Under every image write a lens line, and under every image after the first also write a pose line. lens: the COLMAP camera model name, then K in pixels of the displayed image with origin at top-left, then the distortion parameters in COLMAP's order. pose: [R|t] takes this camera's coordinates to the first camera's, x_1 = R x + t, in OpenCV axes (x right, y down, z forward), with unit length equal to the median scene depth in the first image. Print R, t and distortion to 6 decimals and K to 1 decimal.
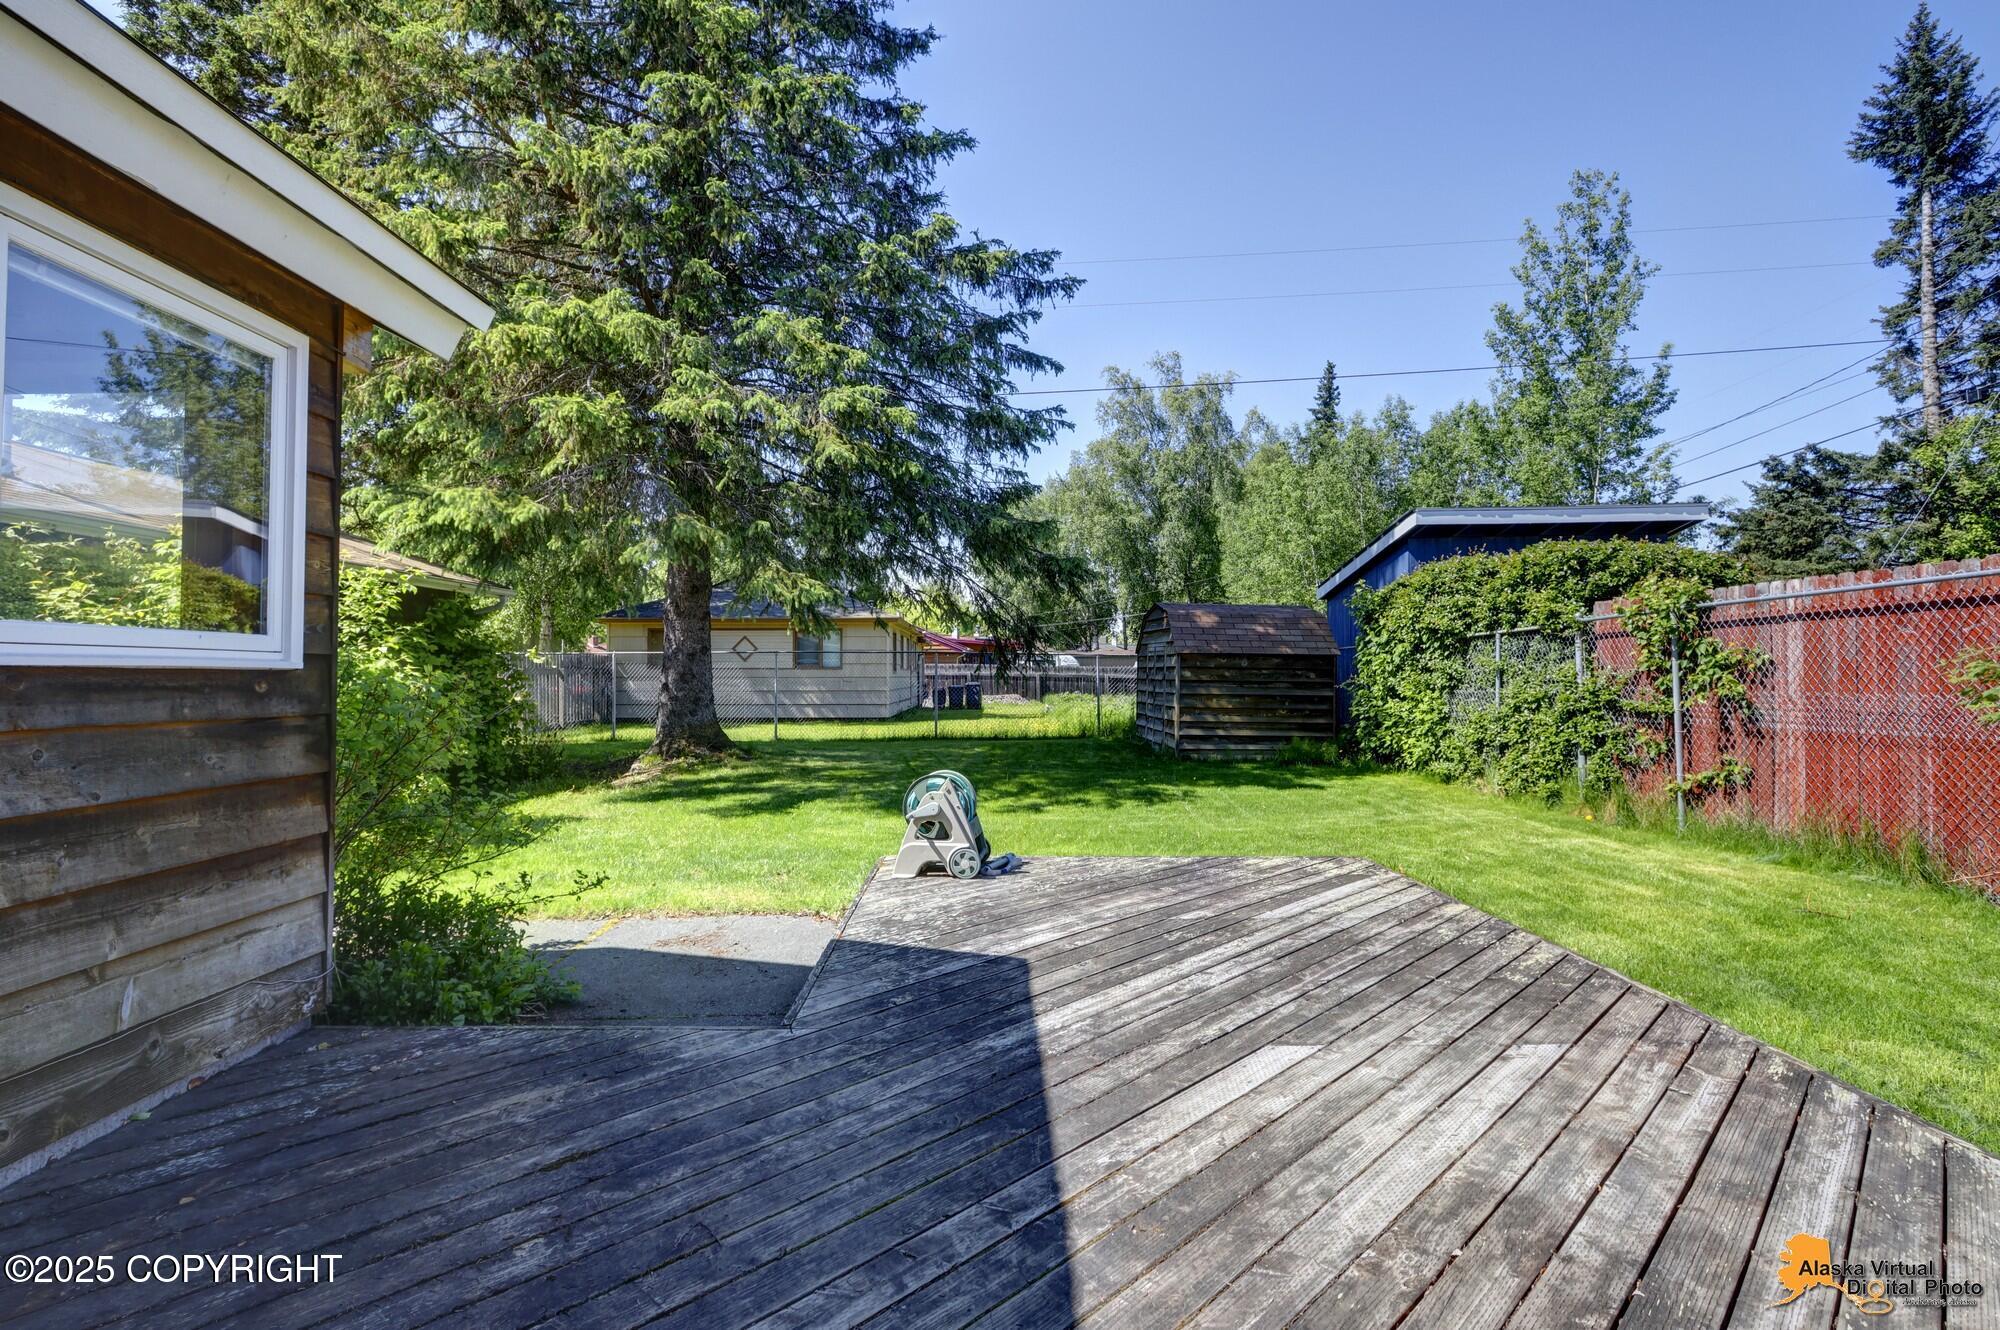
lens RADIAL K [[946.3, 0, 957.5], [0, 946.3, 667.1], [0, 0, 1]] dist [0.006331, -0.003848]
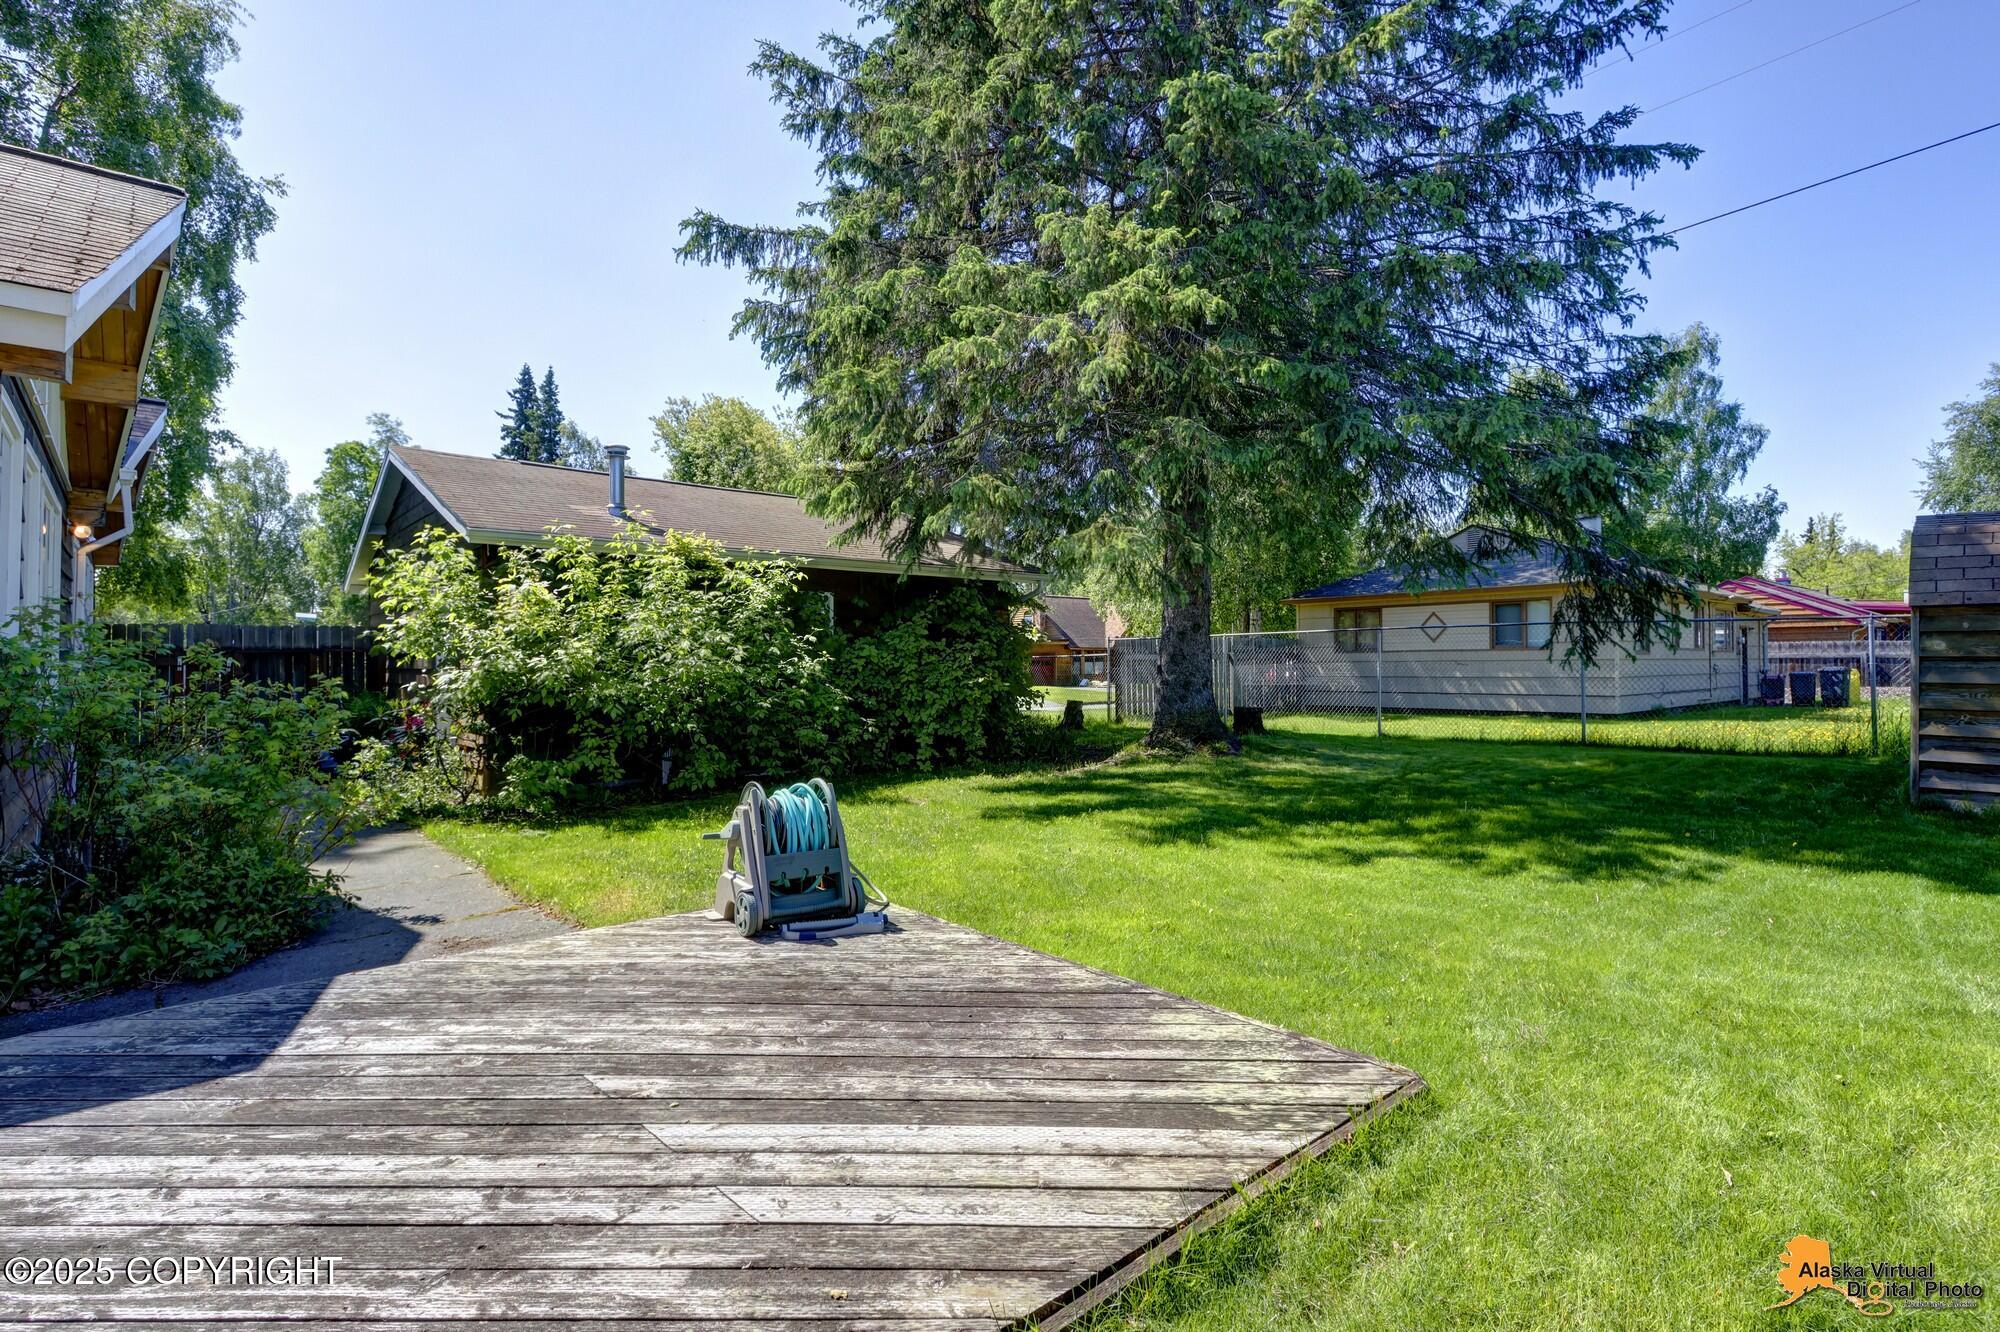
lens RADIAL K [[970.2, 0, 966.1], [0, 970.2, 666.6], [0, 0, 1]] dist [0.000714, -0.002416]
pose [[0.708912, -0.000752, -0.705297, 0.861175], [0.010446, 0.999901, 0.009434, 0.030038], [0.705220, -0.014055, 0.708850, 0.849331]]
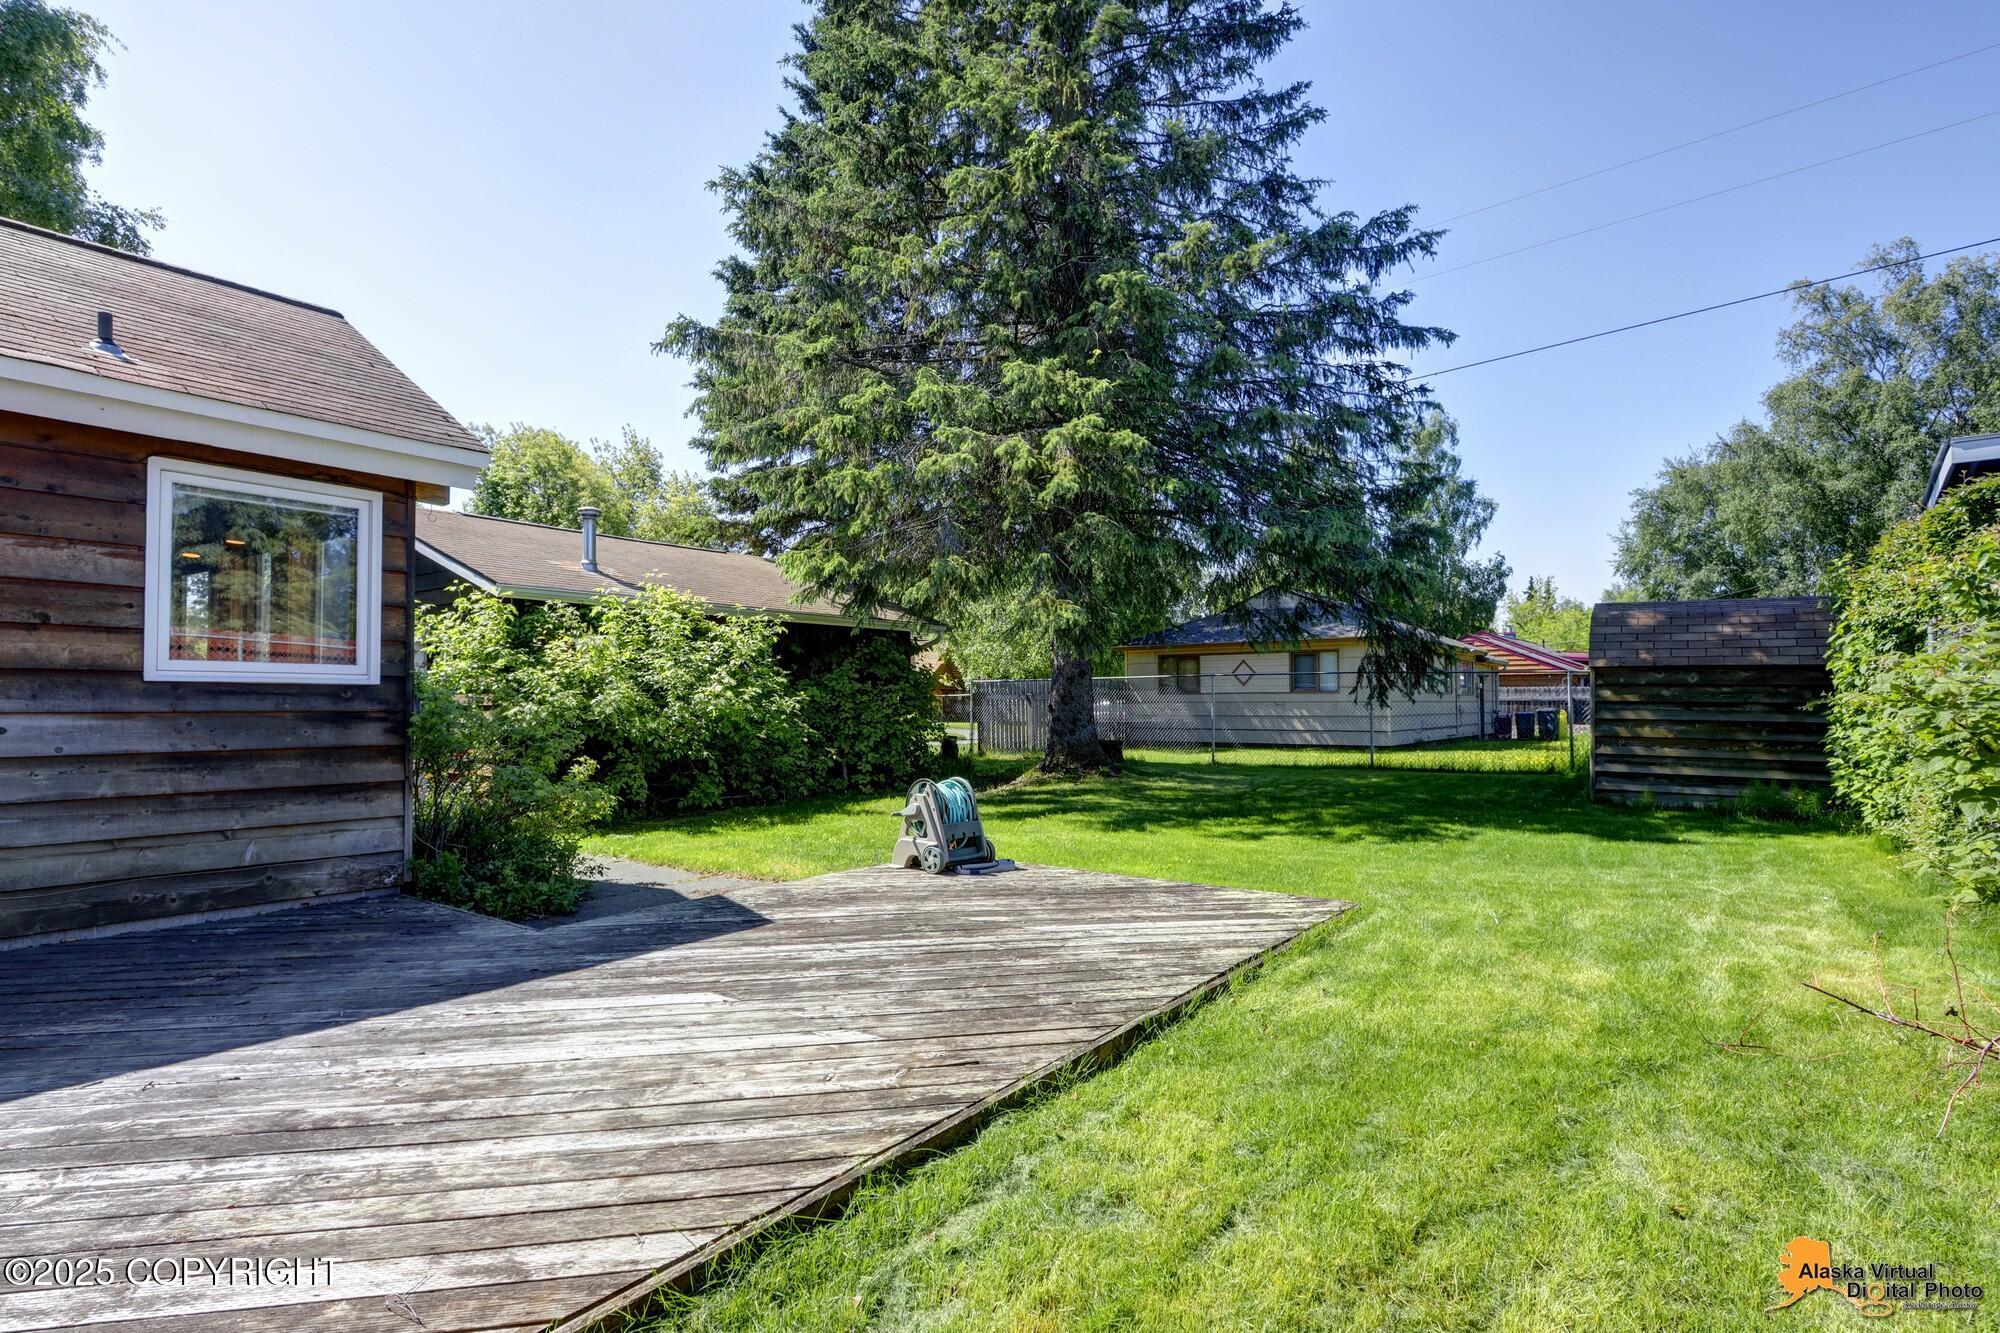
lens RADIAL K [[946.3, 0, 935.4], [0, 946.3, 692.0], [0, 0, 1]] dist [0.006331, -0.003848]
pose [[0.809597, -0.006258, -0.586953, 0.912757], [0.005150, 0.999980, -0.003559, 0.021947], [0.586963, -0.000141, 0.809613, 0.151503]]
